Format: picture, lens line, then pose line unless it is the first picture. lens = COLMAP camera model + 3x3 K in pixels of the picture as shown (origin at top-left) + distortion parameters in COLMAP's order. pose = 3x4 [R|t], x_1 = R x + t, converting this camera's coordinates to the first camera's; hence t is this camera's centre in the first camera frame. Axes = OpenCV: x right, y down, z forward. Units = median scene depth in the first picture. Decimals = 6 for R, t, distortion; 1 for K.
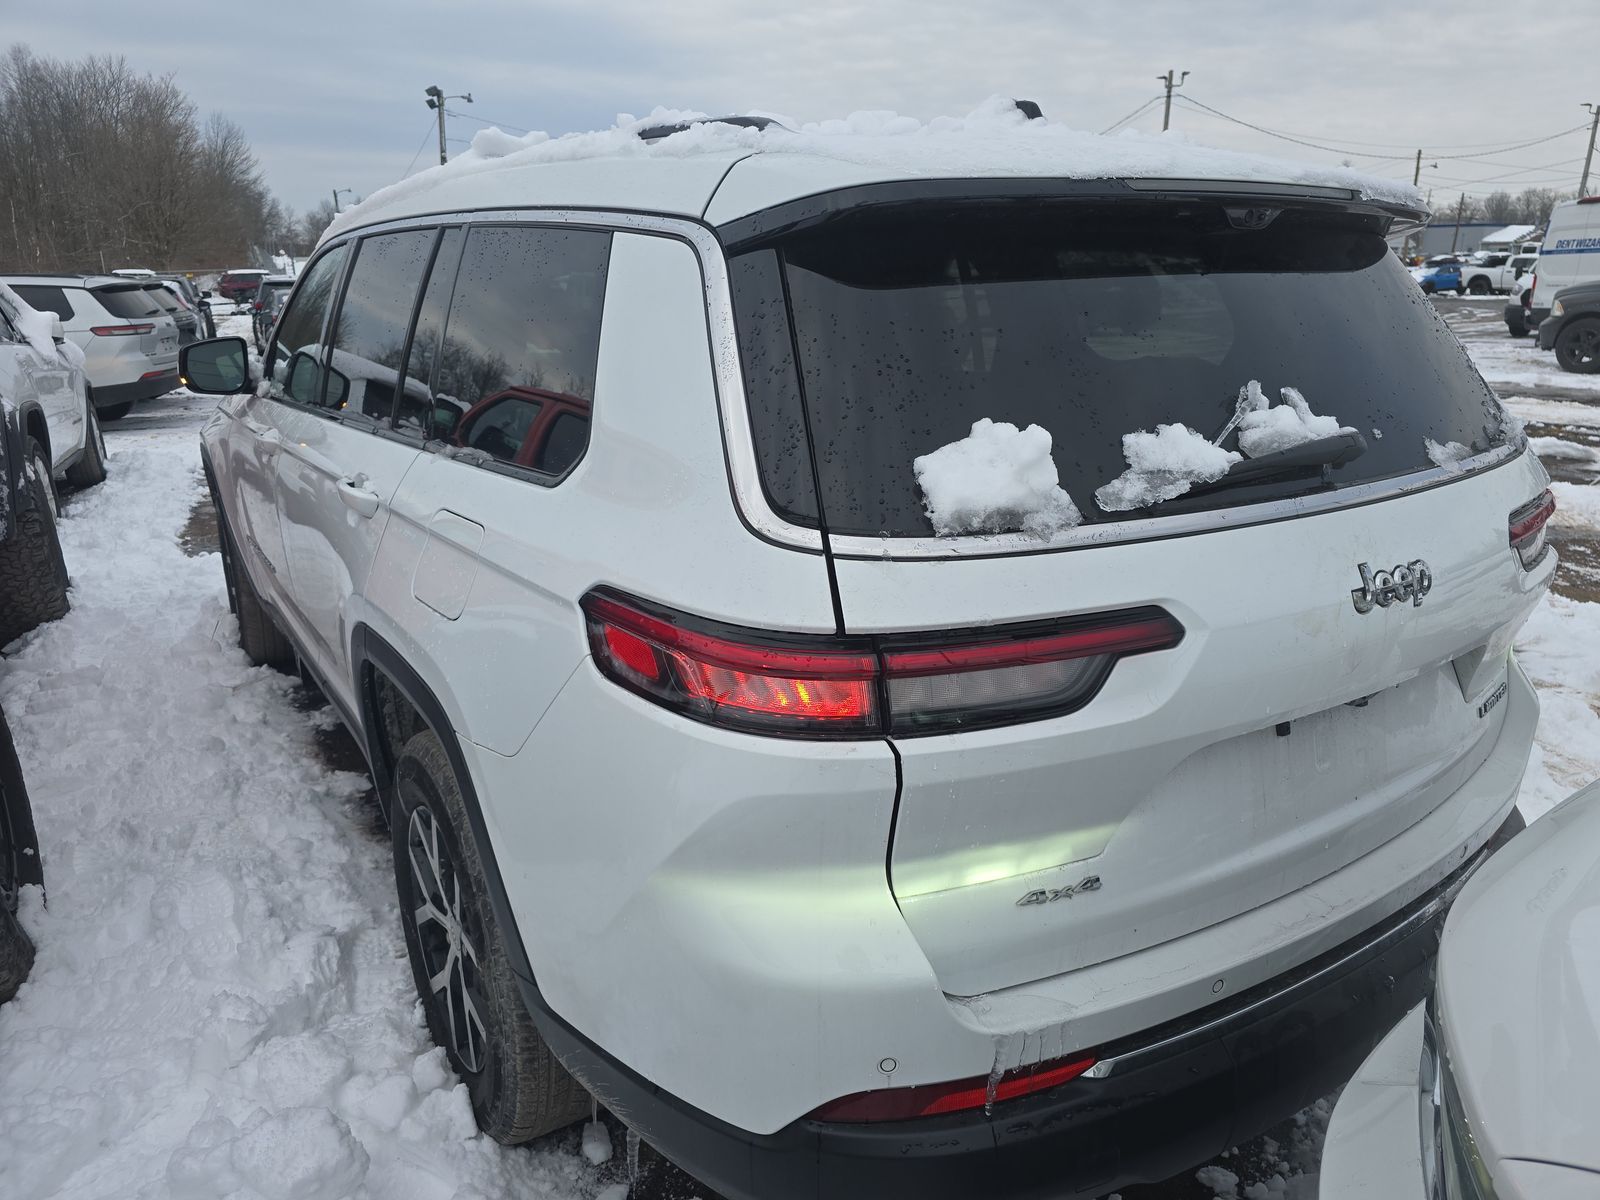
lens RADIAL K [[1071.2, 0, 807.9], [0, 1071.2, 603.2], [0, 0, 1]] dist [0.044305, -0.030701]
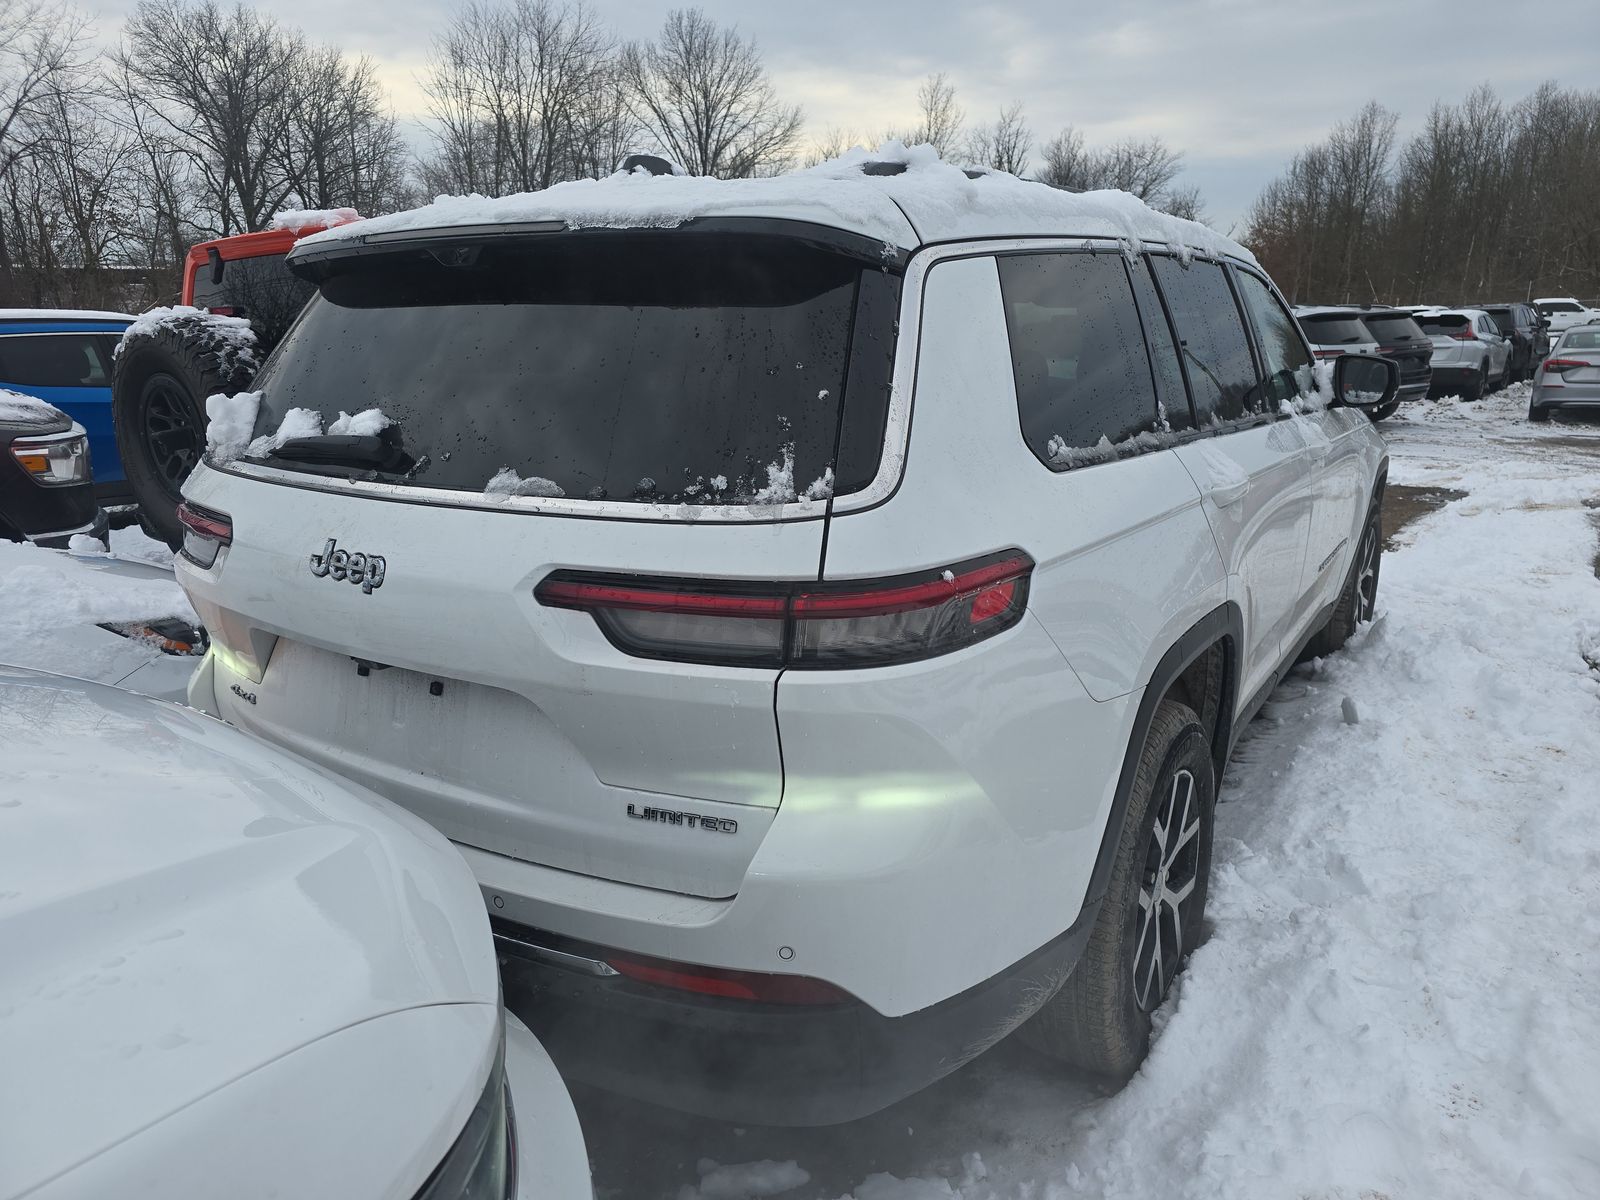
lens RADIAL K [[1068.9, 0, 808.6], [0, 1068.9, 596.3], [0, 0, 1]] dist [0.067229, -0.067681]
pose [[0.418593, 0.234017, -0.877506, 1.914052], [-0.259892, 0.956689, 0.131159, -0.287027], [0.870193, 0.173155, 0.461282, 0.956726]]
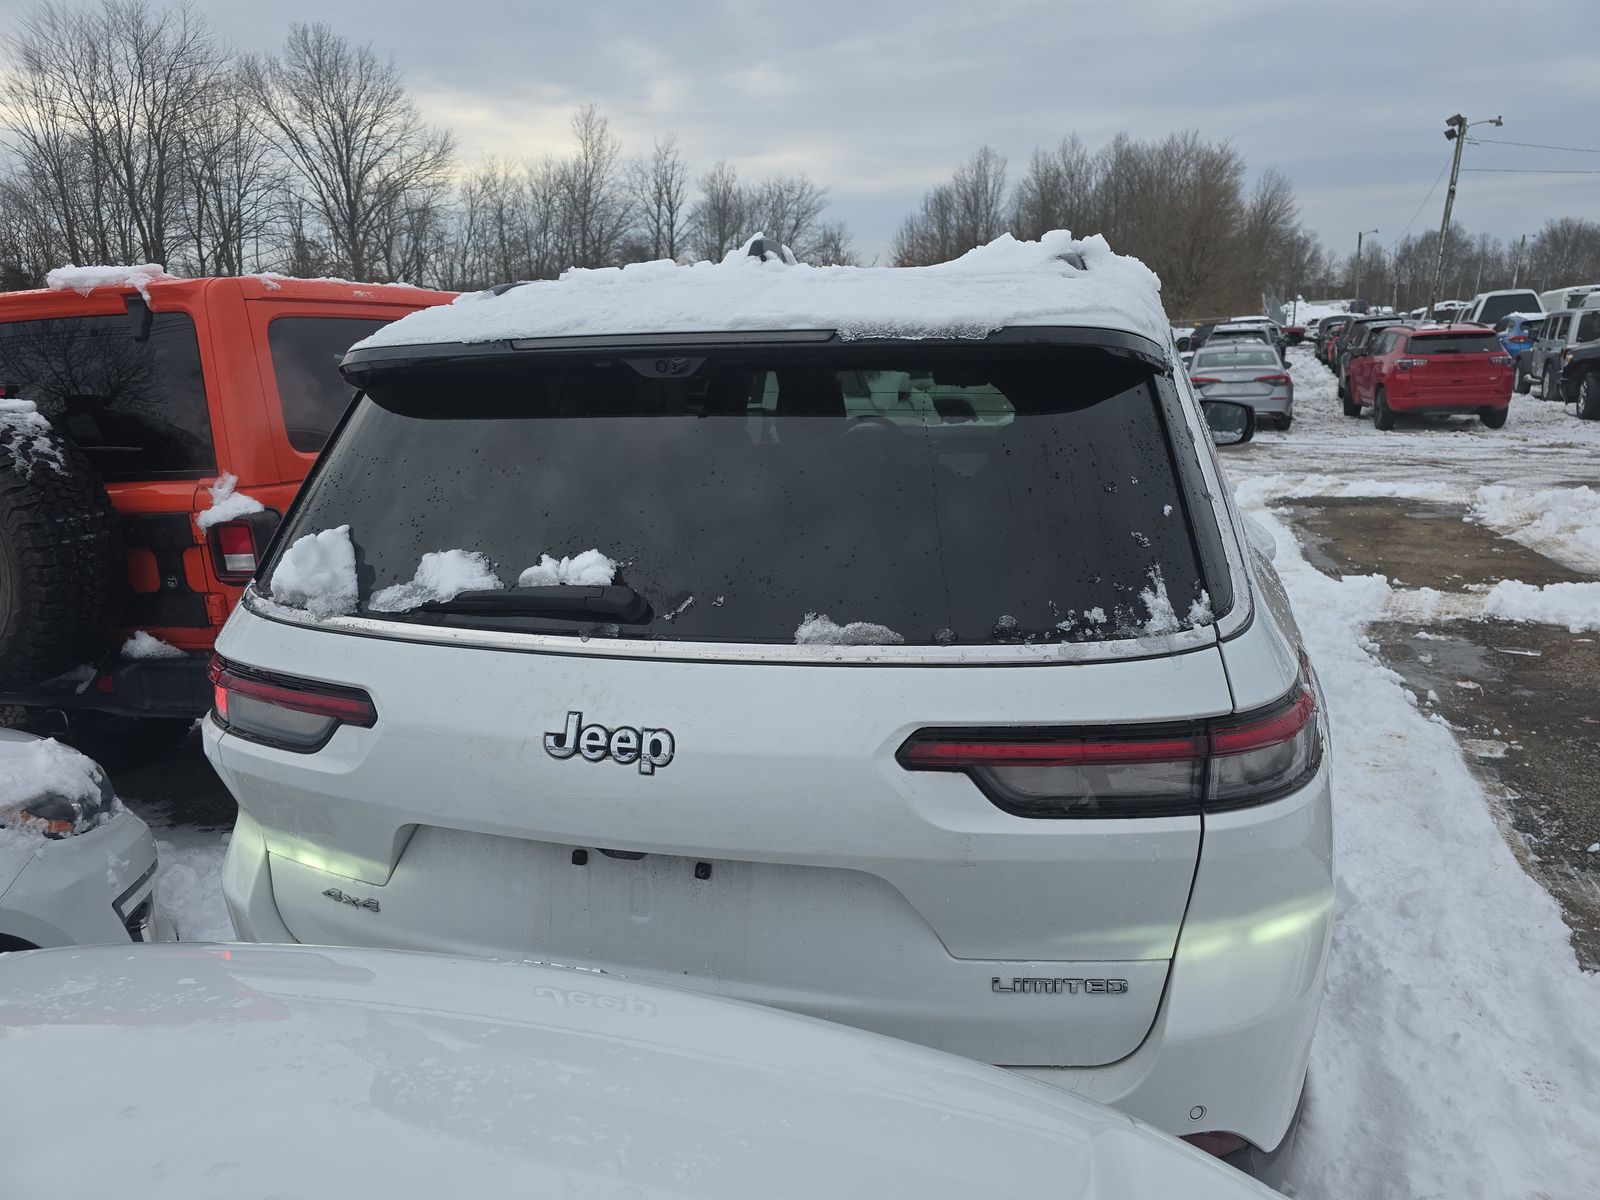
lens RADIAL K [[1071.2, 0, 807.9], [0, 1071.2, 603.2], [0, 0, 1]] dist [0.044305, -0.030701]
pose [[0.662100, 0.169688, -0.729952, 1.438070], [-0.196280, 0.979292, 0.049616, -0.238921], [0.723255, 0.110424, 0.681695, 0.477344]]
